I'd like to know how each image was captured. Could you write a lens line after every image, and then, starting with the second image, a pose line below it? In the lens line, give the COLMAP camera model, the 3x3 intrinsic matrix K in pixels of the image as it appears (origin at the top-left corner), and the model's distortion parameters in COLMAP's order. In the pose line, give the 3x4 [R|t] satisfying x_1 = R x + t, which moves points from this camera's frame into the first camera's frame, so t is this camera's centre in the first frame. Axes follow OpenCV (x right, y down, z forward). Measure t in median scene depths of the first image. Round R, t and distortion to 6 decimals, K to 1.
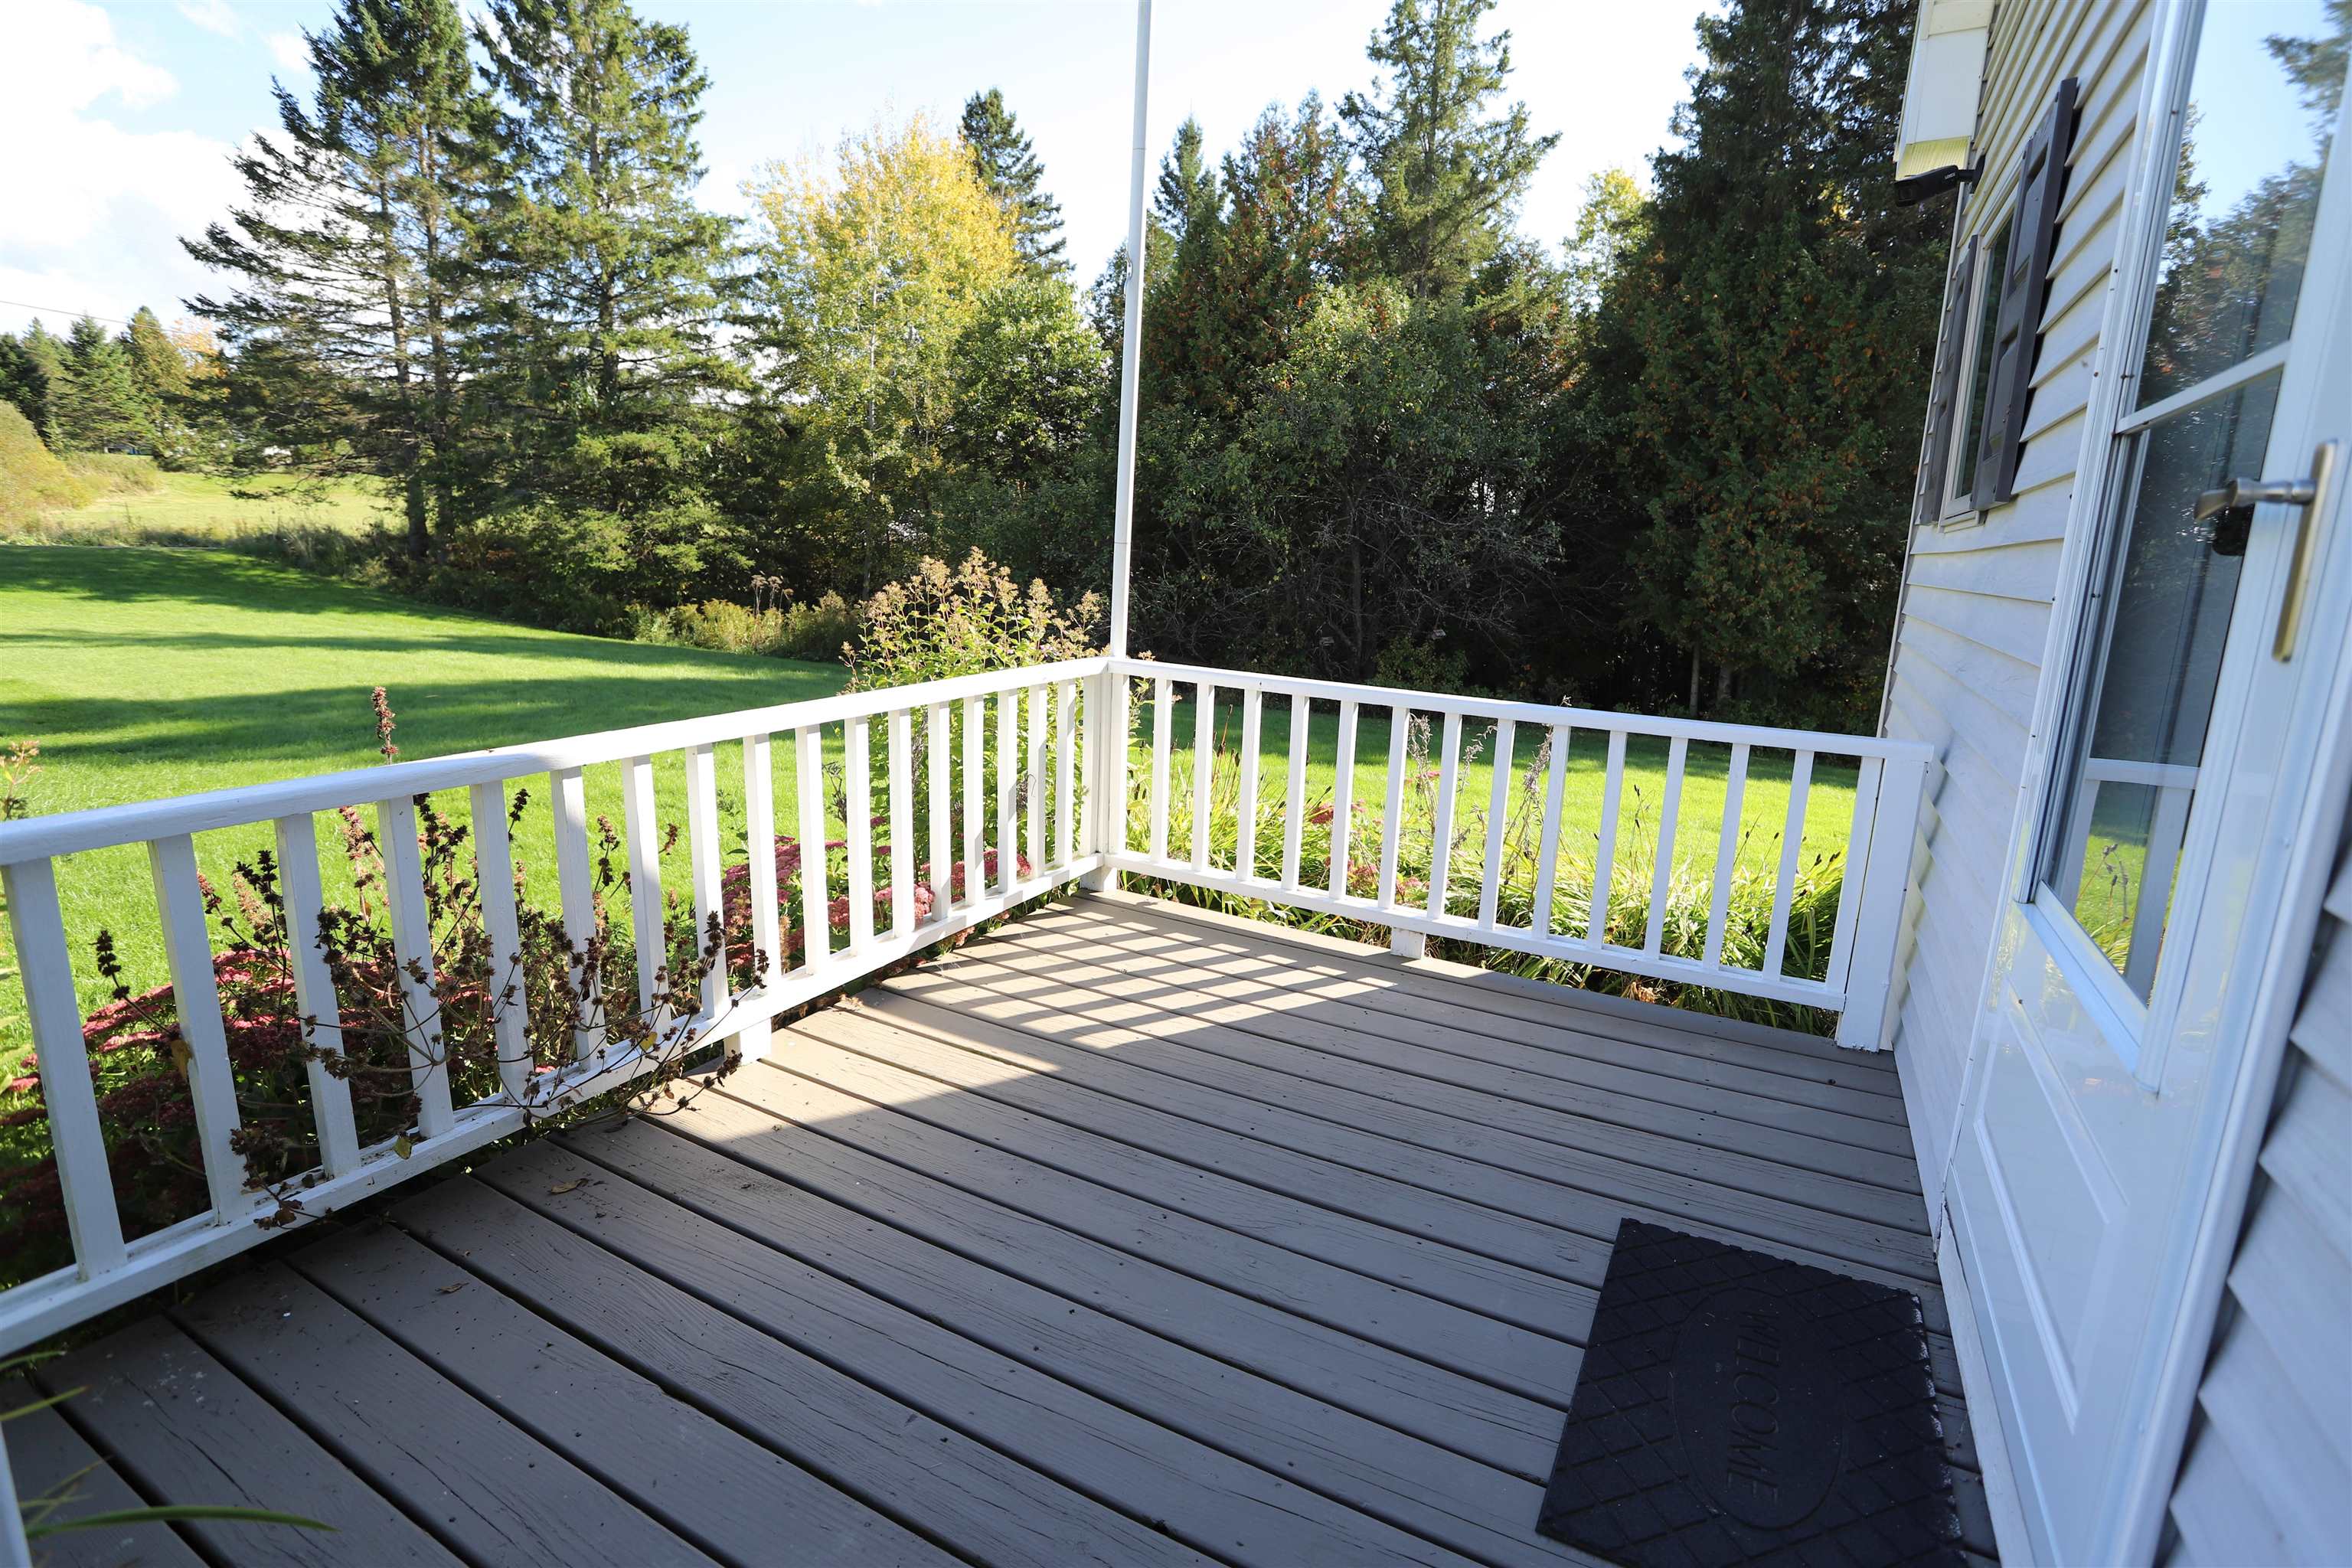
lens RADIAL K [[1138.8, 0, 1184.3], [0, 1138.8, 776.0], [0, 0, 1]] dist [-0.027990, 0.001958]
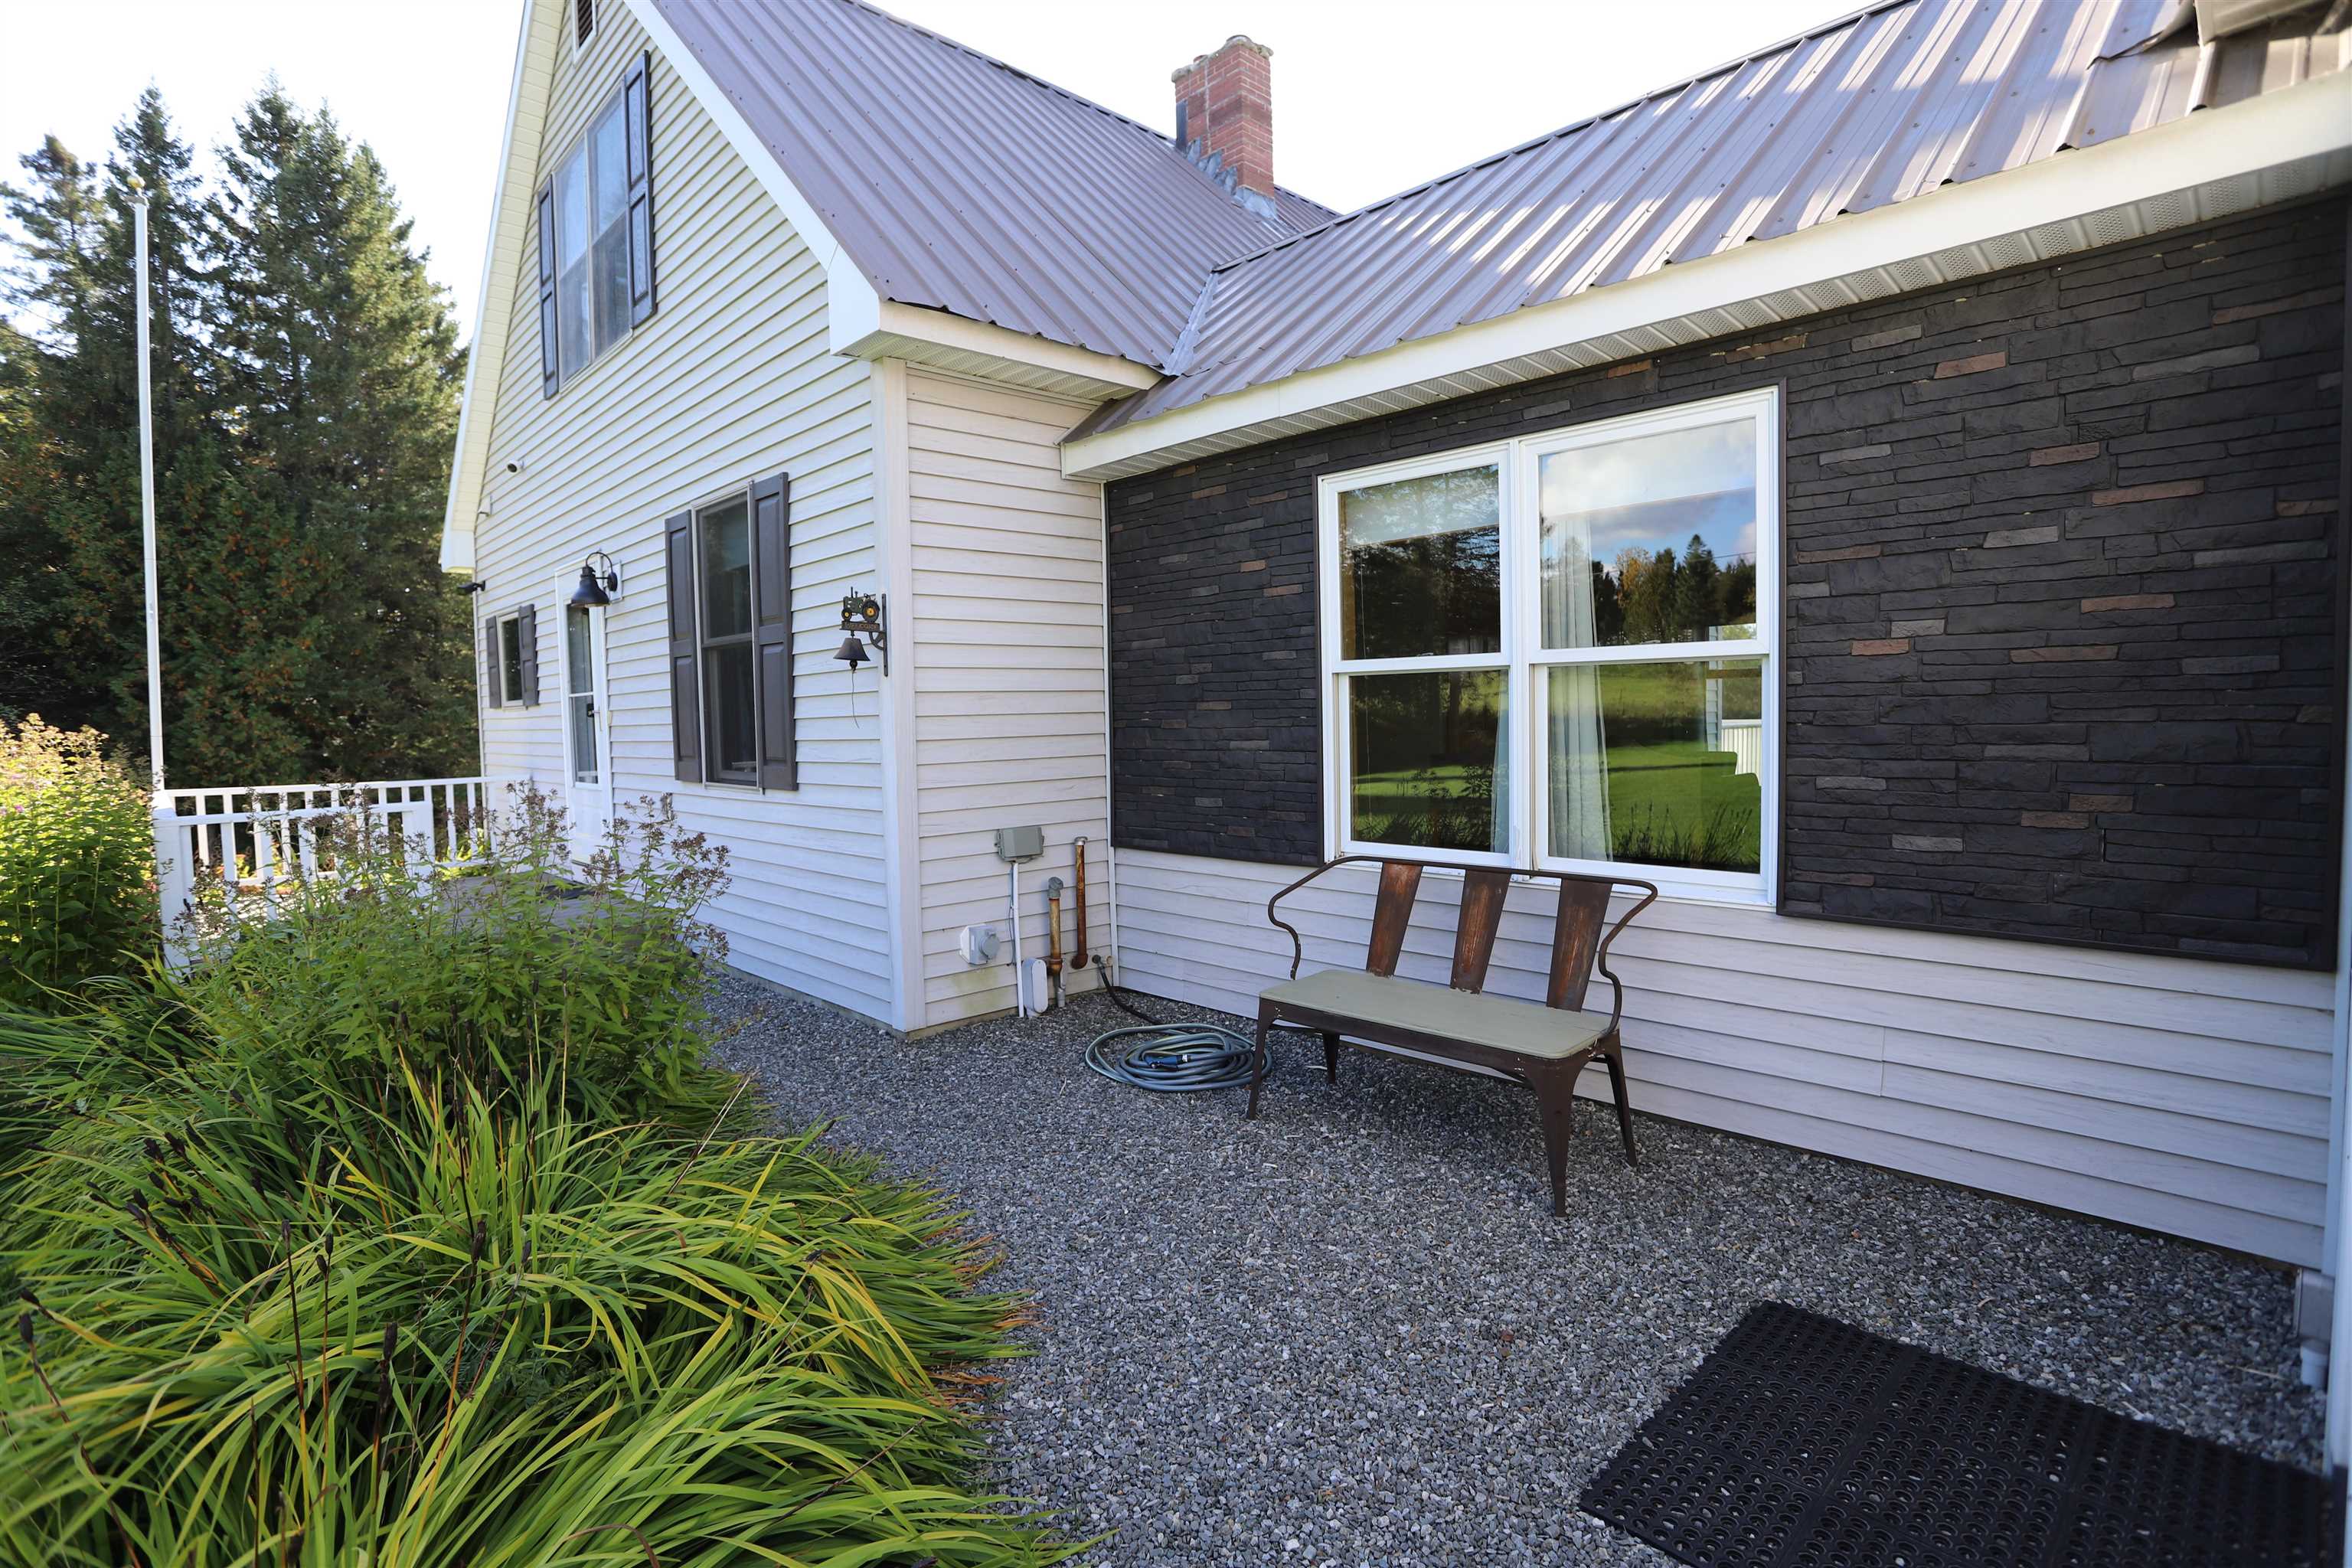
lens RADIAL K [[1138.8, 0, 1177.8], [0, 1138.8, 770.0], [0, 0, 1]] dist [-0.027990, 0.001958]
pose [[0.320392, -0.097796, 0.942223, -0.266765], [0.232578, 0.972333, 0.021836, 0.047512], [-0.918290, 0.212145, 0.334273, -0.252987]]
